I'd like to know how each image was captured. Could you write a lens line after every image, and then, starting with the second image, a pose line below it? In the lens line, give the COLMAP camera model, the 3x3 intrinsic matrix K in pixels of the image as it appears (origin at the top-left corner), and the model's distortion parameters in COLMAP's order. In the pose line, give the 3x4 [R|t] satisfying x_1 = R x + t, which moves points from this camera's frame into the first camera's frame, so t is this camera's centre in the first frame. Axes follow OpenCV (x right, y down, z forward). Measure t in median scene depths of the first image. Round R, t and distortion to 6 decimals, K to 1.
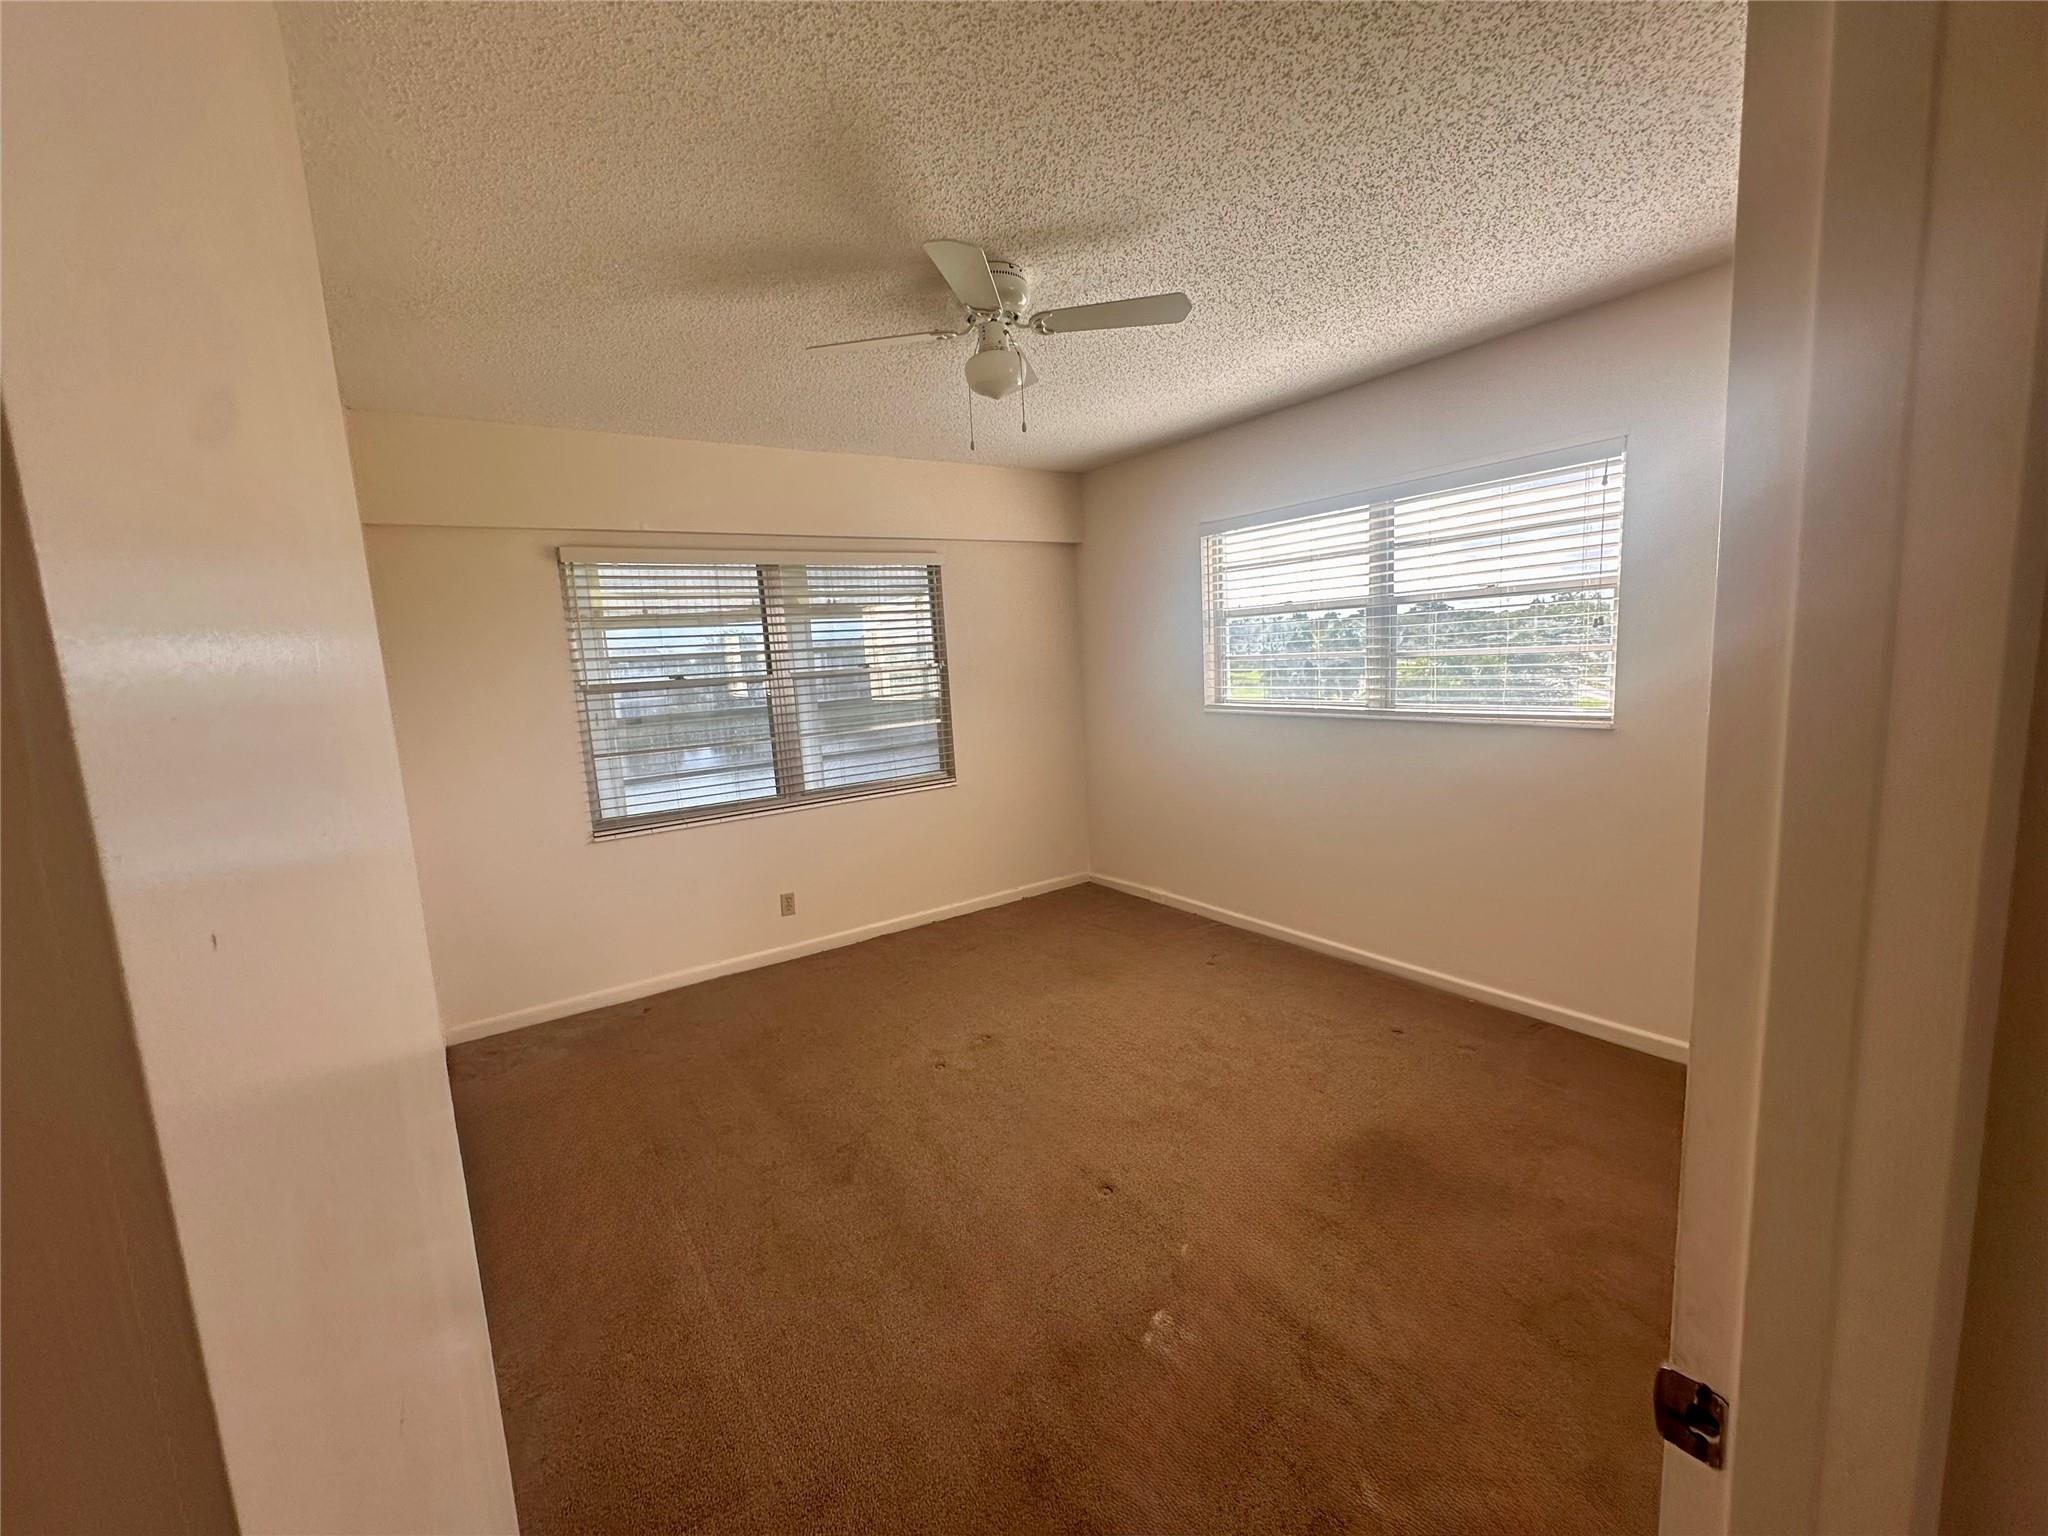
lens RADIAL K [[838.6, 0, 1023.7], [0, 838.6, 759.0], [0, 0, 1]] dist [-0.002208, 0.000324]
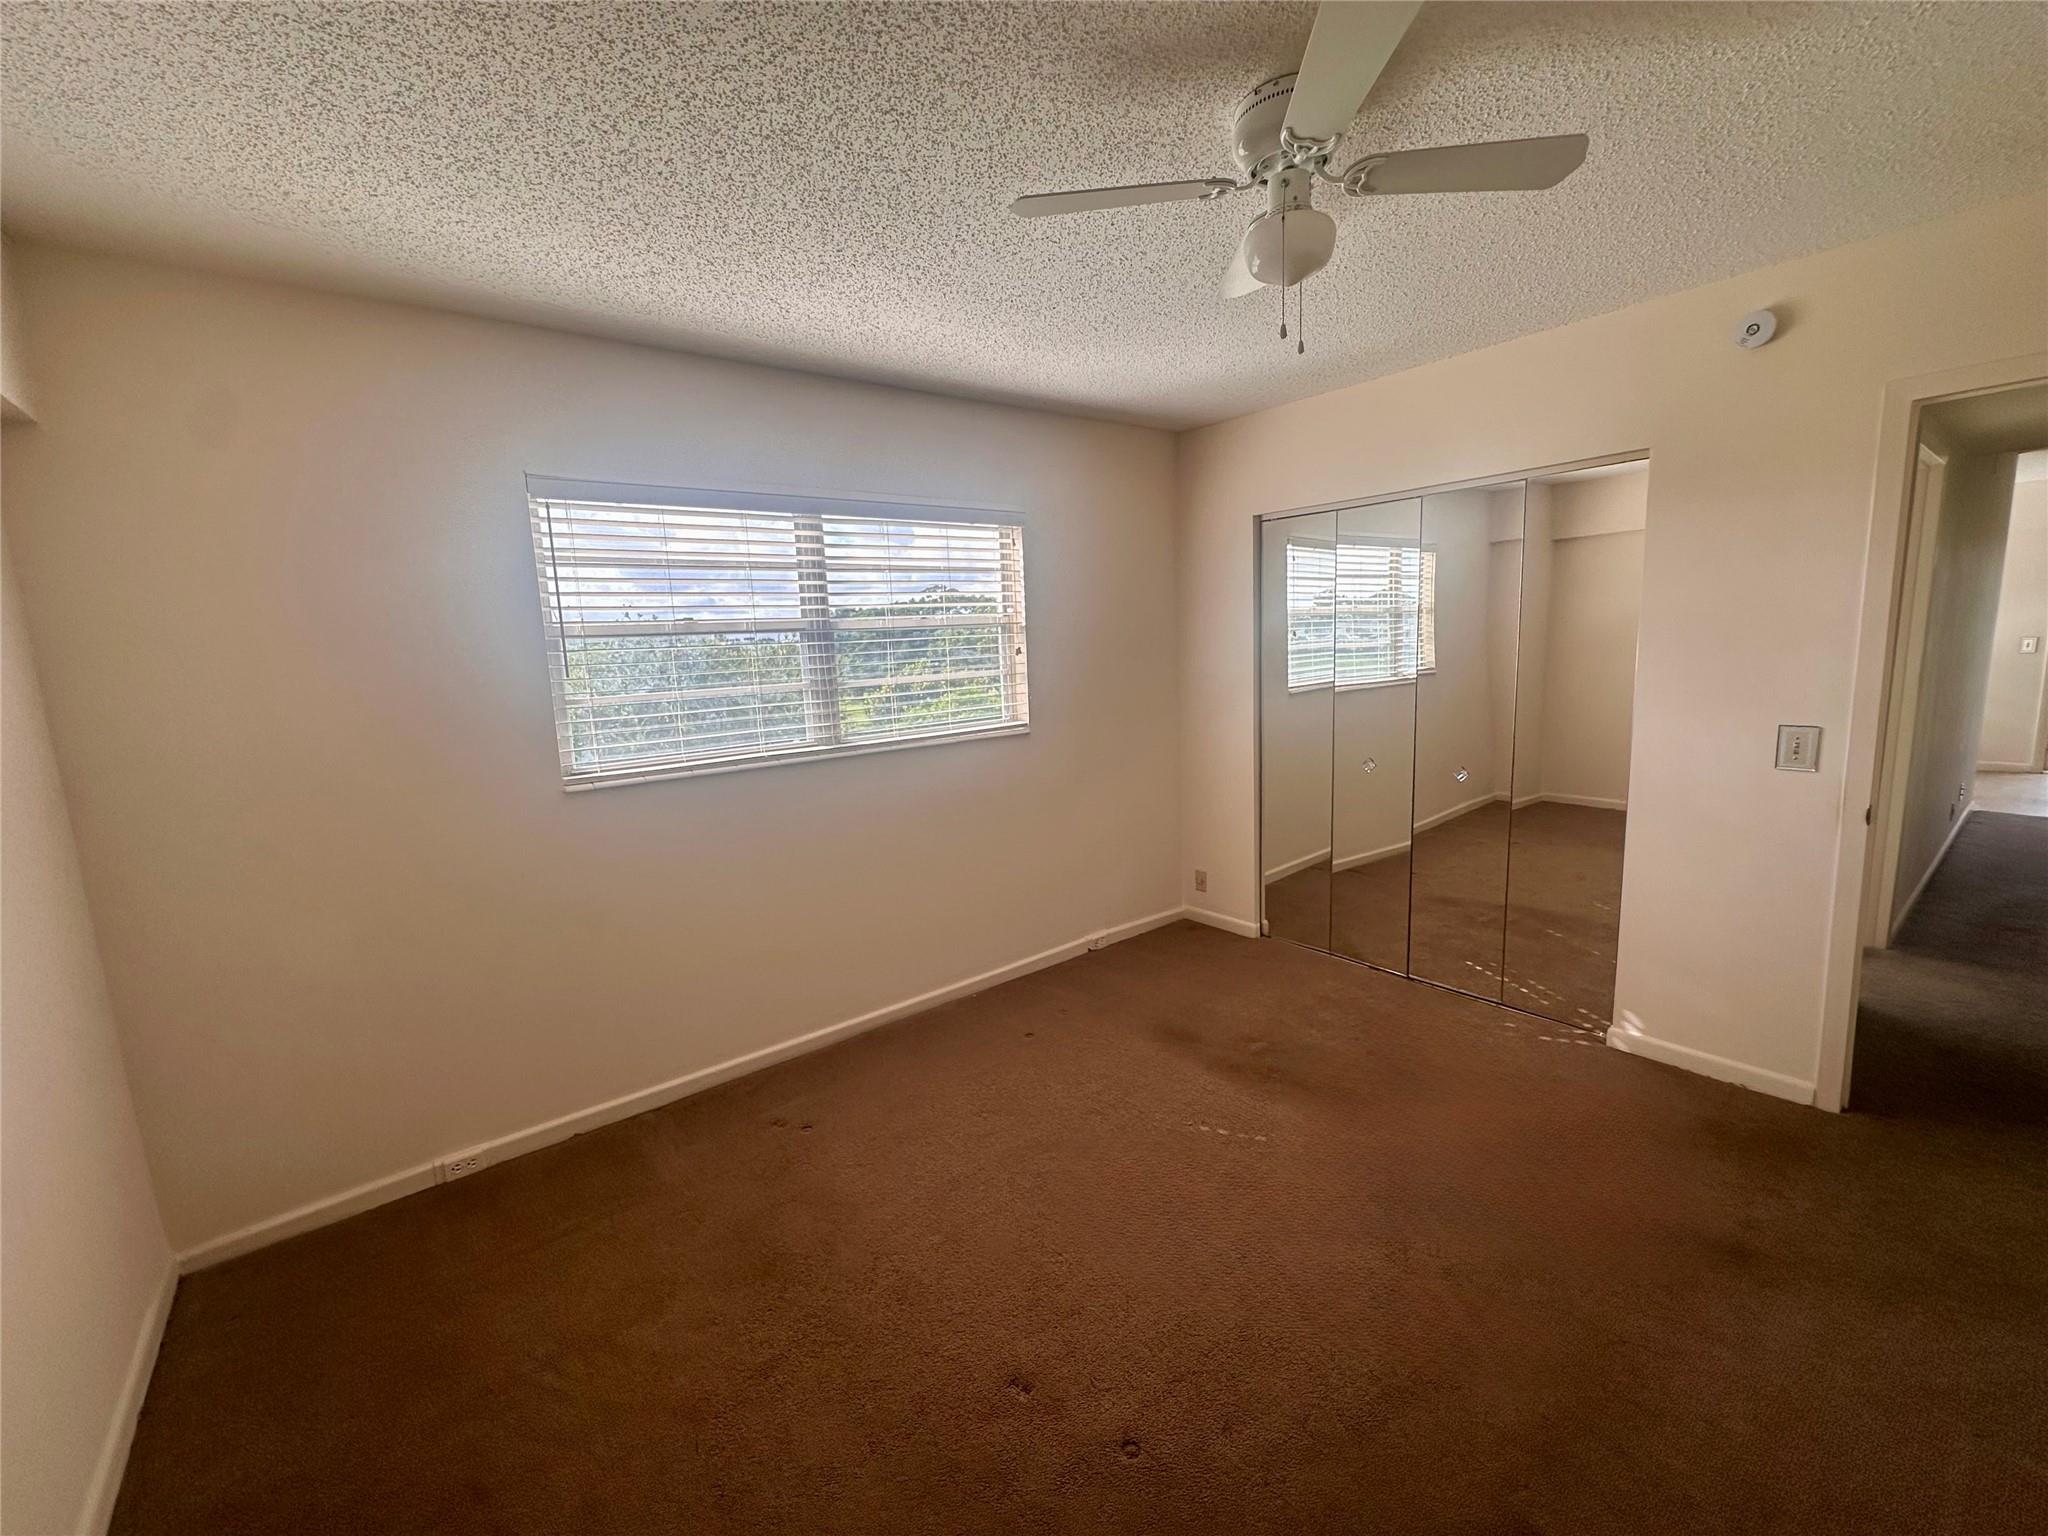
lens RADIAL K [[838.6, 0, 1024.6], [0, 838.6, 779.6], [0, 0, 1]] dist [-0.002208, 0.000324]
pose [[-0.062101, -0.102220, 0.992821, -0.475728], [0.181867, 0.976929, 0.111960, -0.087797], [-0.981360, 0.187515, -0.042078, 0.840456]]
